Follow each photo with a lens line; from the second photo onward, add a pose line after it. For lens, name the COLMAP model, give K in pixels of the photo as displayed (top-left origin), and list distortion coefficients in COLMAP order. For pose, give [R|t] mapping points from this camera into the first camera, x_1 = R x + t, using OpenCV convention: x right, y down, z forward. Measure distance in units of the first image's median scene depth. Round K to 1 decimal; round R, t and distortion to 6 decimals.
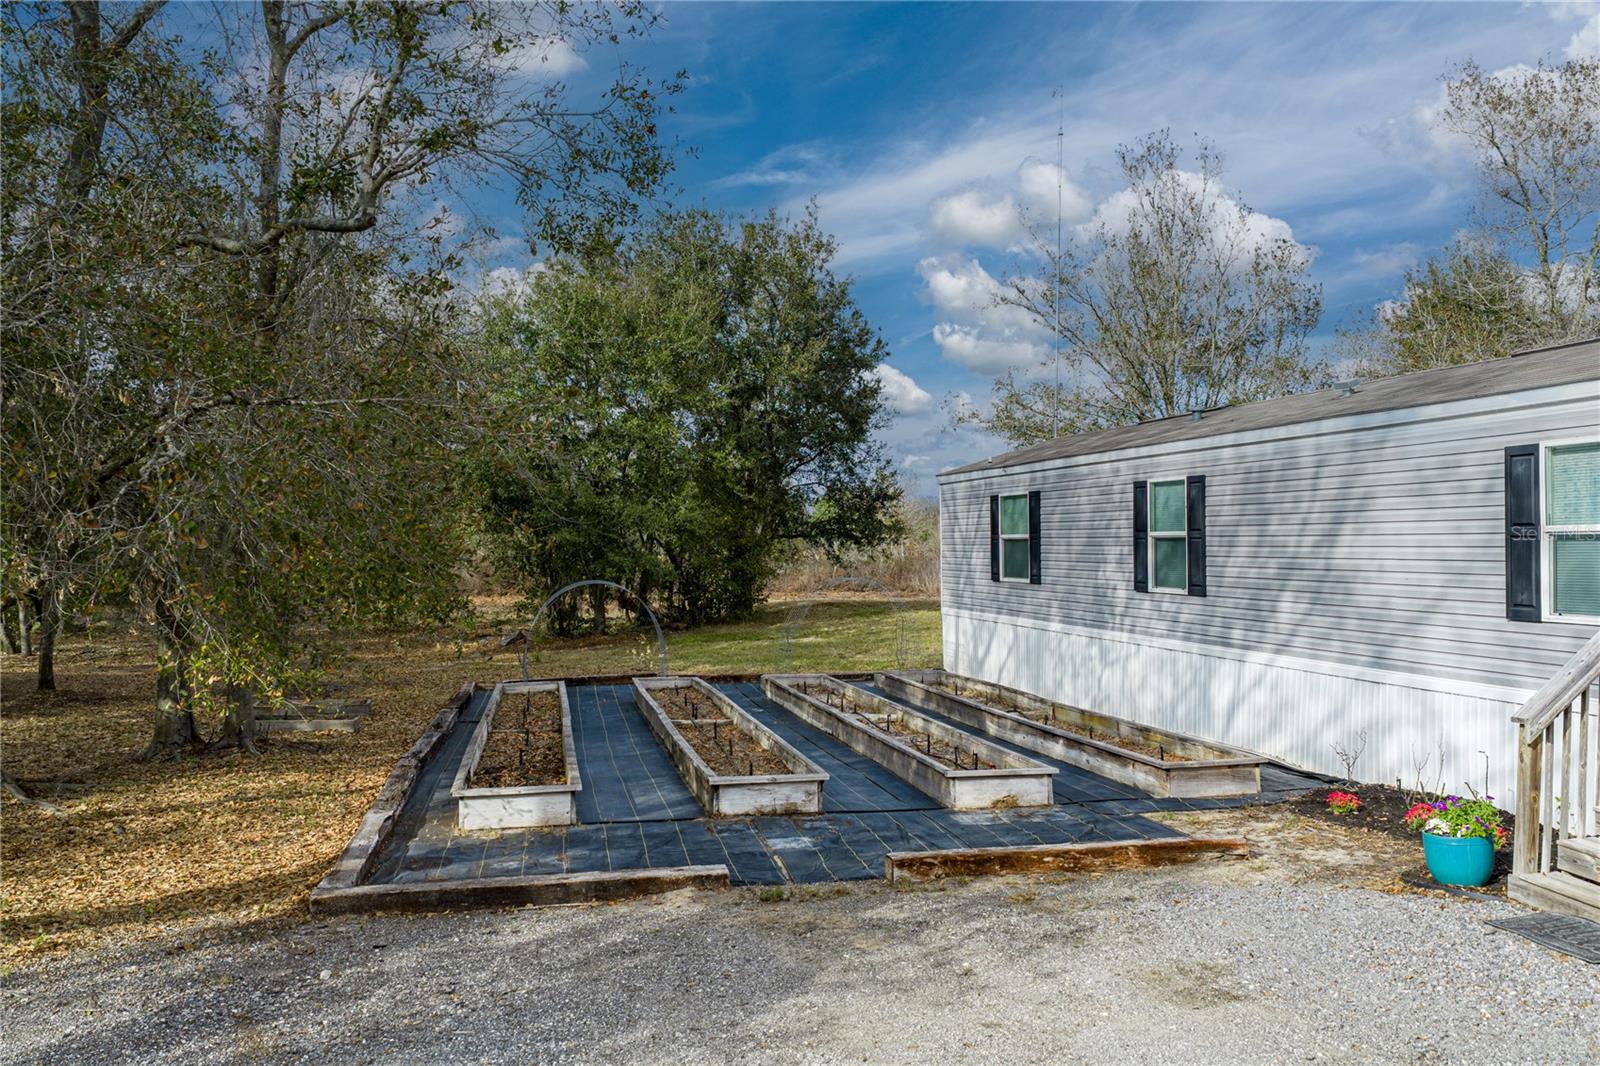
lens RADIAL K [[1317.8, 0, 806.5], [0, 1317.8, 536.1], [0, 0, 1]] dist [0.012109, -0.016405]
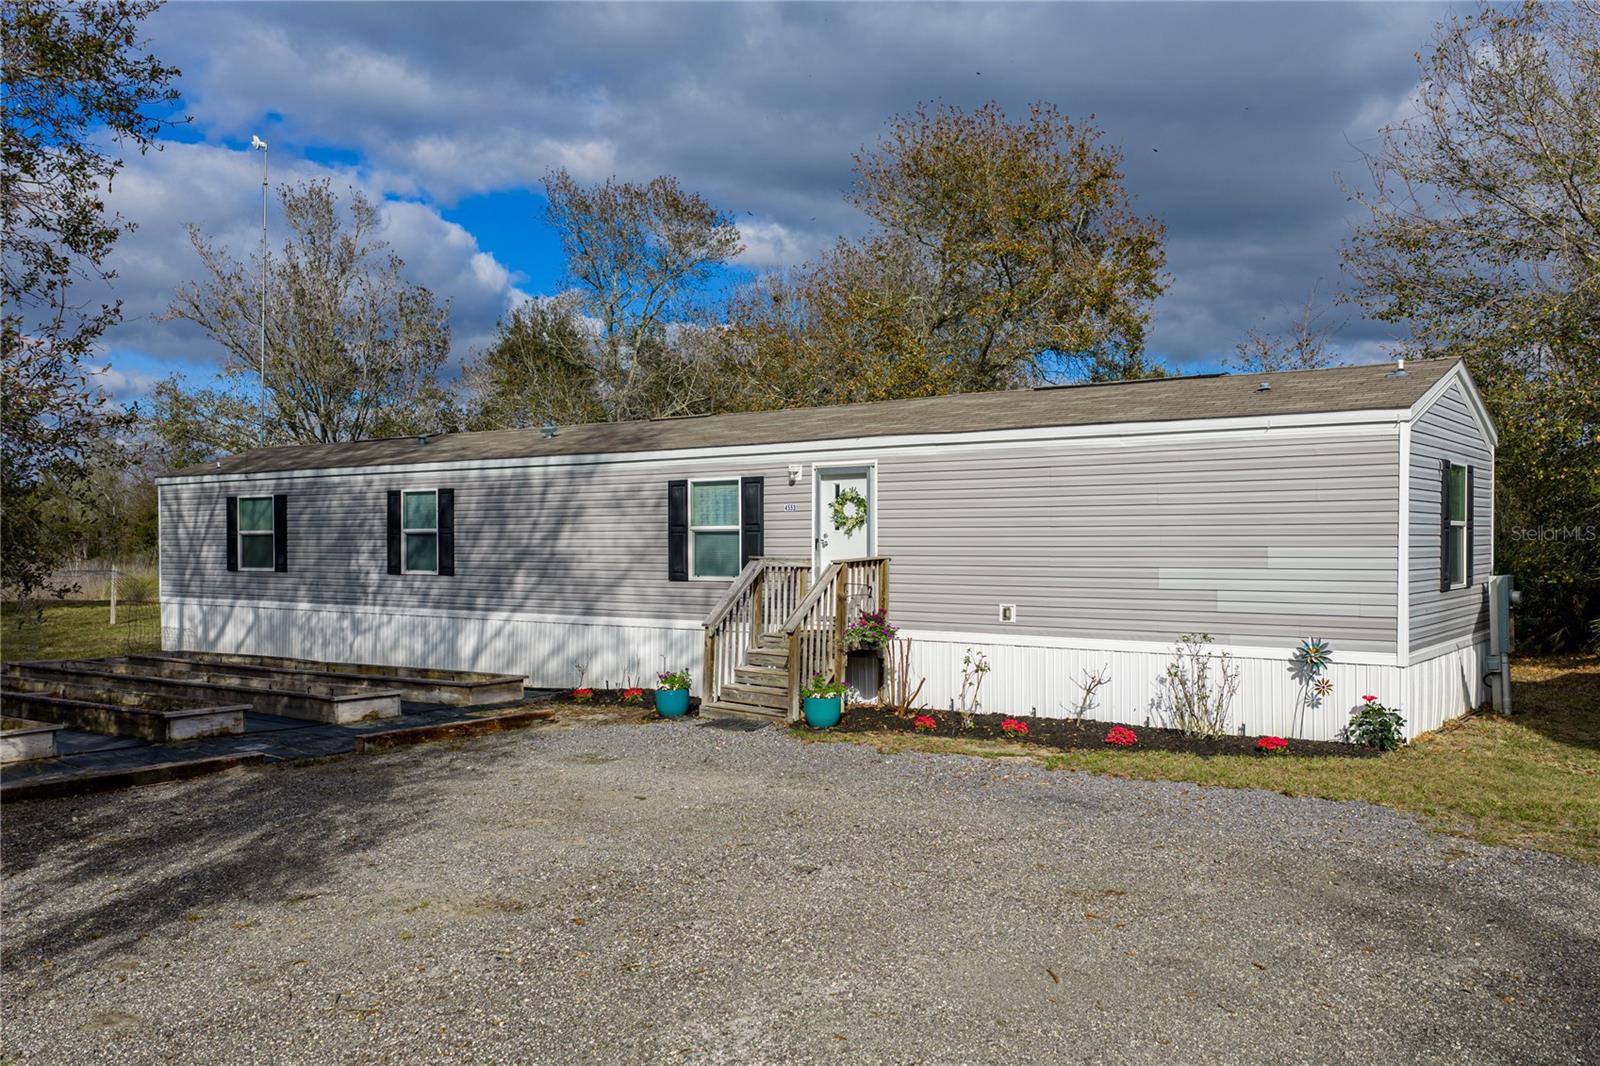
lens RADIAL K [[1317.8, 0, 806.5], [0, 1317.8, 536.1], [0, 0, 1]] dist [0.012109, -0.016405]
pose [[0.762558, 0.003303, 0.646912, -0.388995], [-0.003112, 0.999994, -0.001438, 0.006110], [-0.646913, -0.000917, 0.762564, -0.373982]]
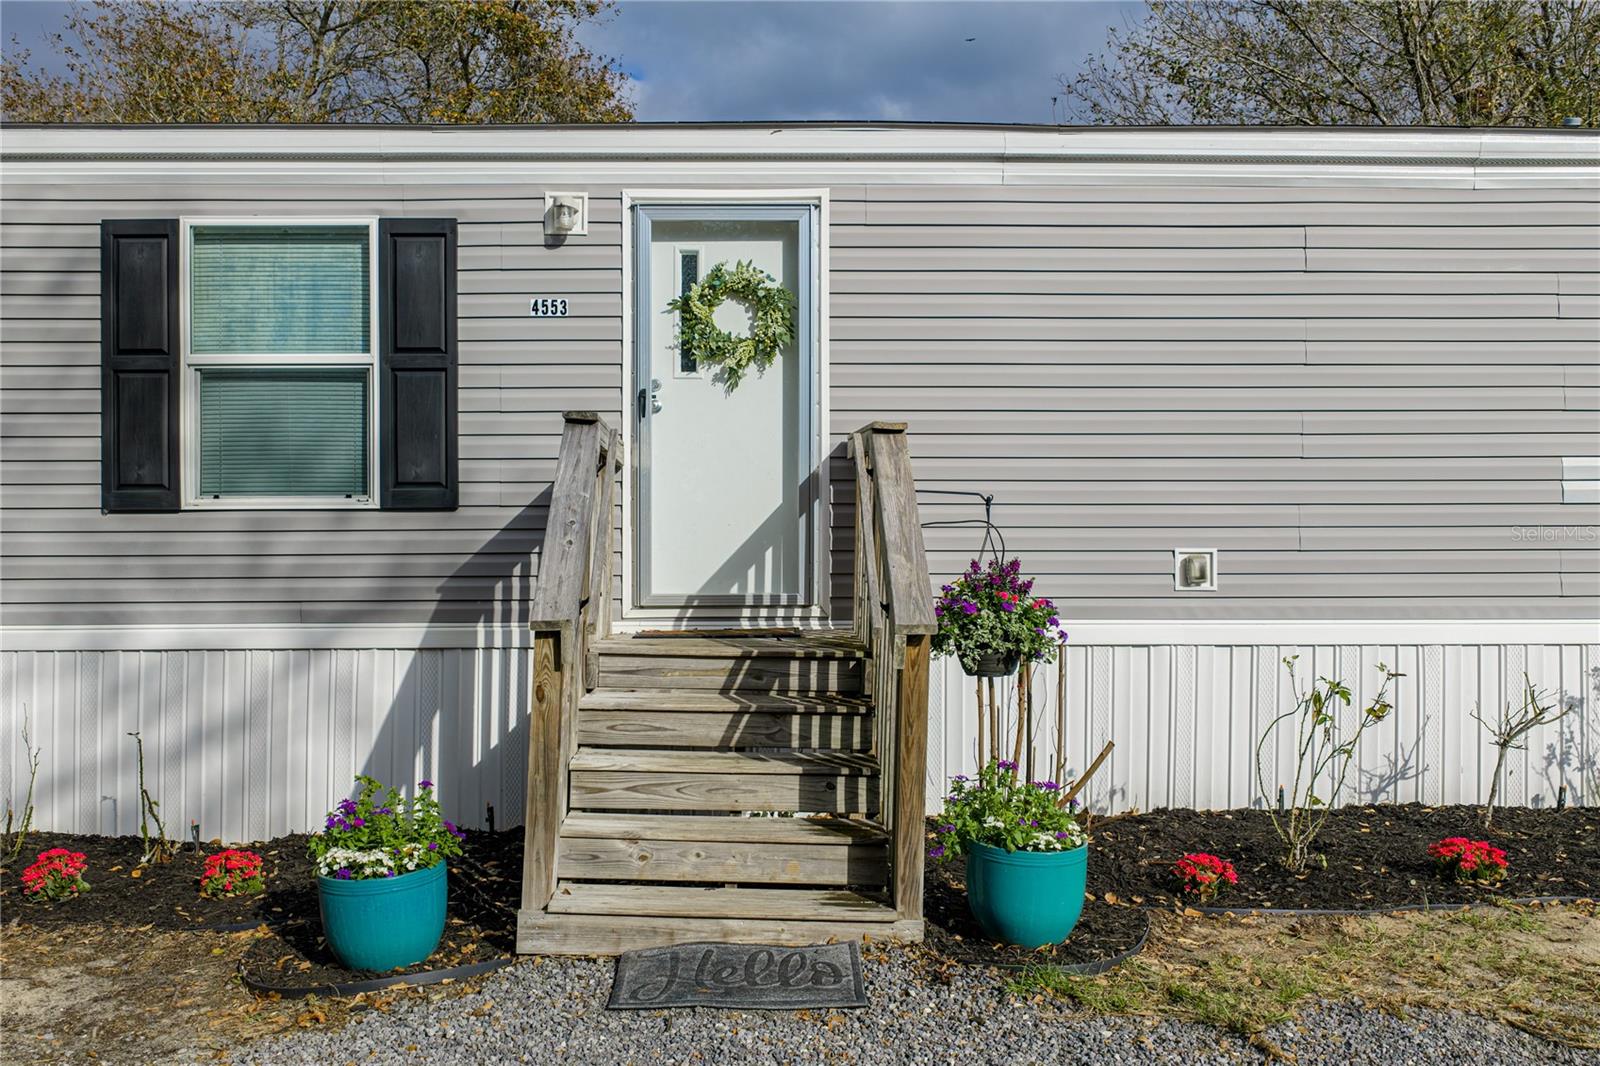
lens RADIAL K [[1317.8, 0, 806.5], [0, 1317.8, 536.1], [0, 0, 1]] dist [0.012109, -0.016405]
pose [[0.215722, 0.007635, 0.976425, 0.017118], [-0.003343, 0.999969, -0.007081, 0.067208], [-0.976449, -0.001737, 0.215741, 0.489780]]
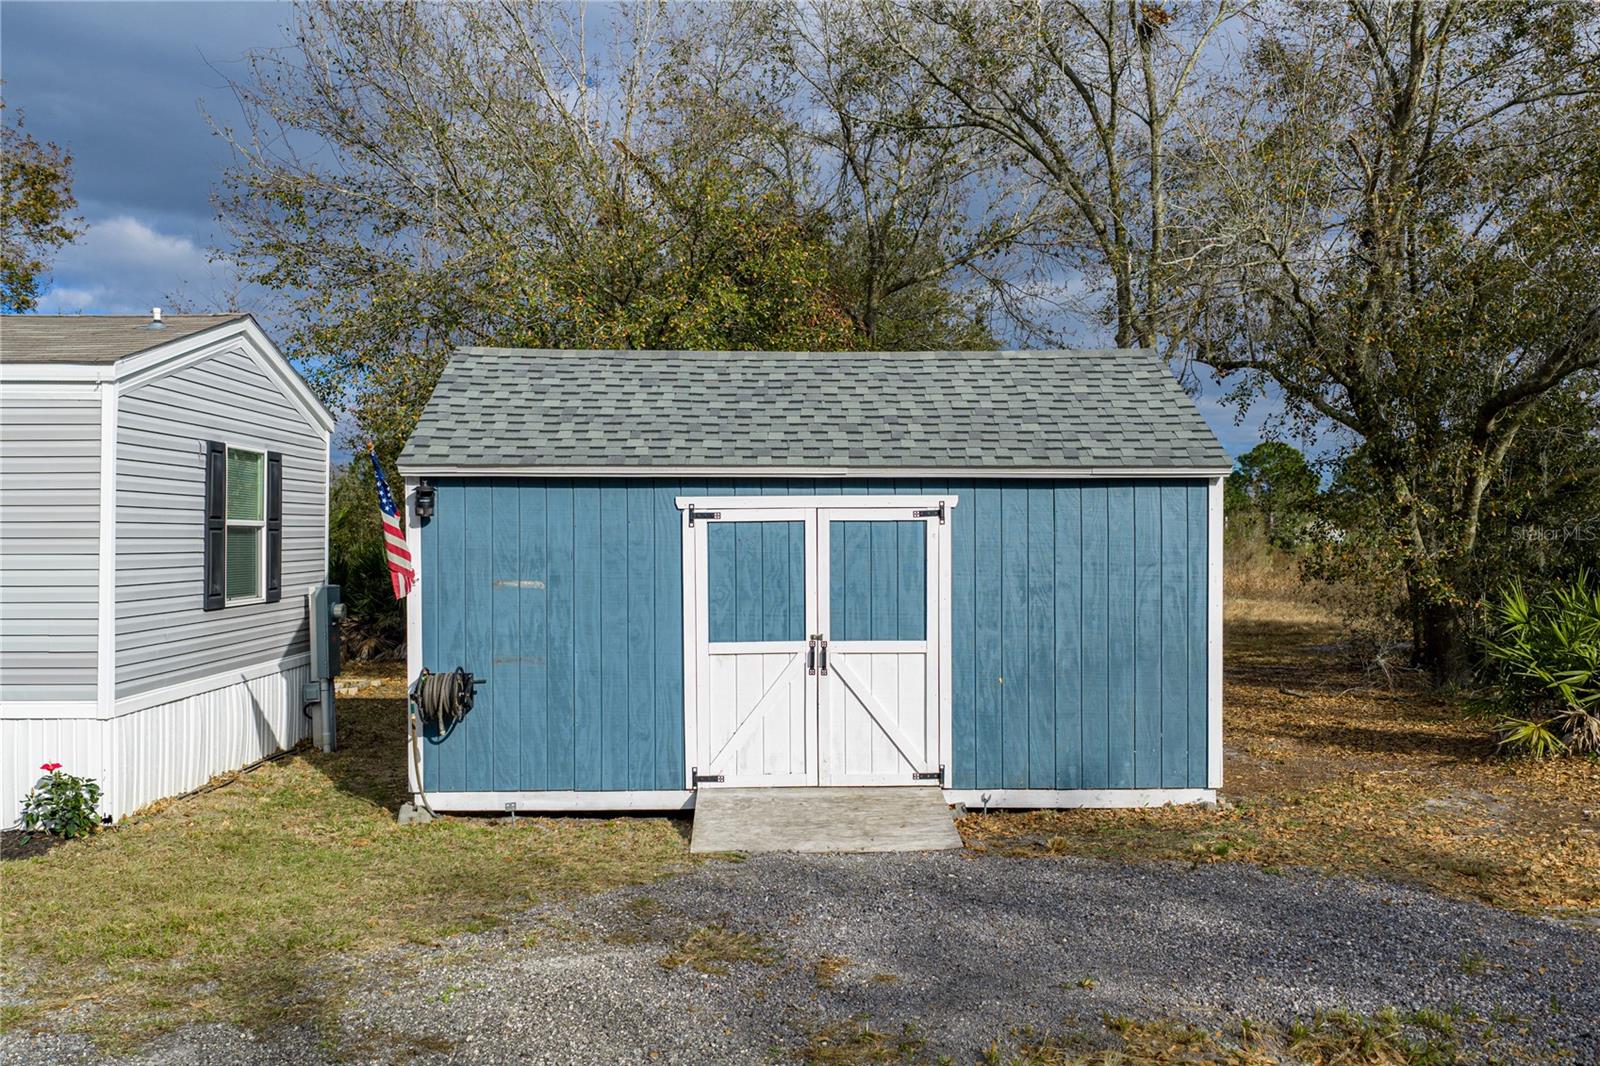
lens RADIAL K [[1298.3, 0, 780.7], [0, 1298.3, 535.8], [0, 0, 1]] dist [0.007727, -0.017093]
pose [[0.219997, 0.003707, 0.975493, -0.005219], [-0.005019, 0.999984, -0.002669, 0.000839], [-0.975488, -0.004309, 0.220012, -0.427055]]
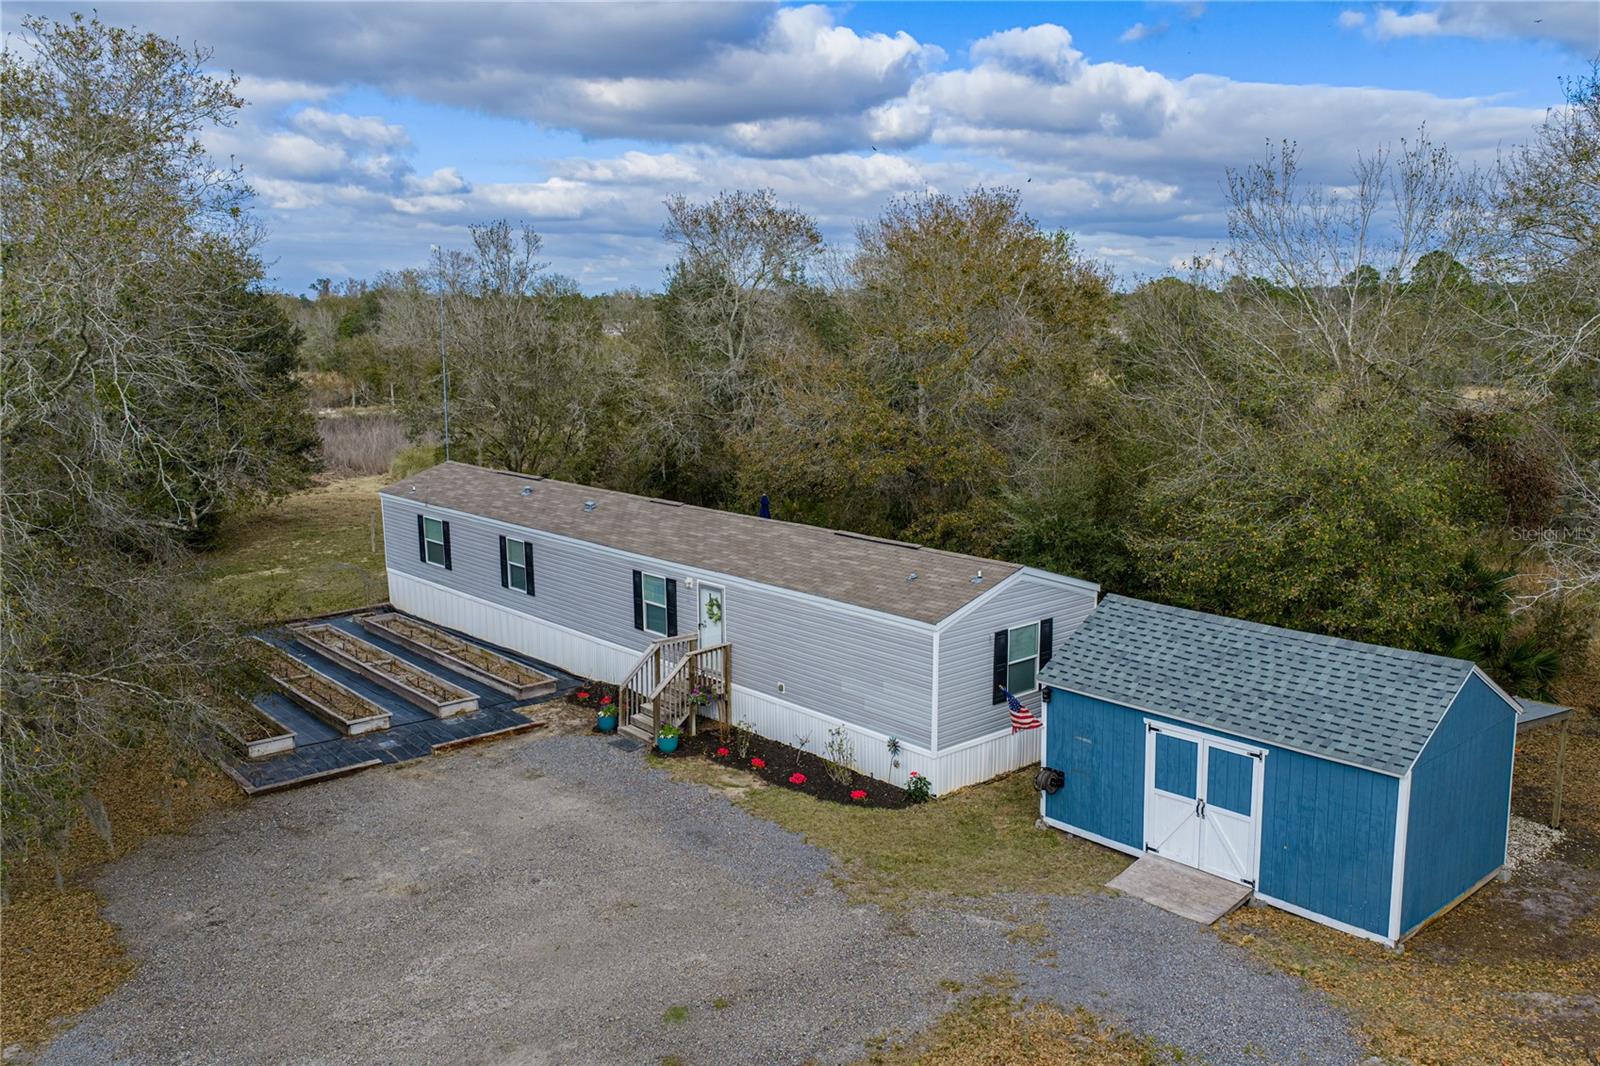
lens RADIAL K [[1317.8, 0, 806.5], [0, 1317.8, 536.1], [0, 0, 1]] dist [0.012109, -0.016405]
pose [[0.884611, -0.087198, 0.458105, -0.381002], [0.004503, 0.983914, 0.178588, -0.561612], [-0.466308, -0.155918, 0.870773, -1.430998]]
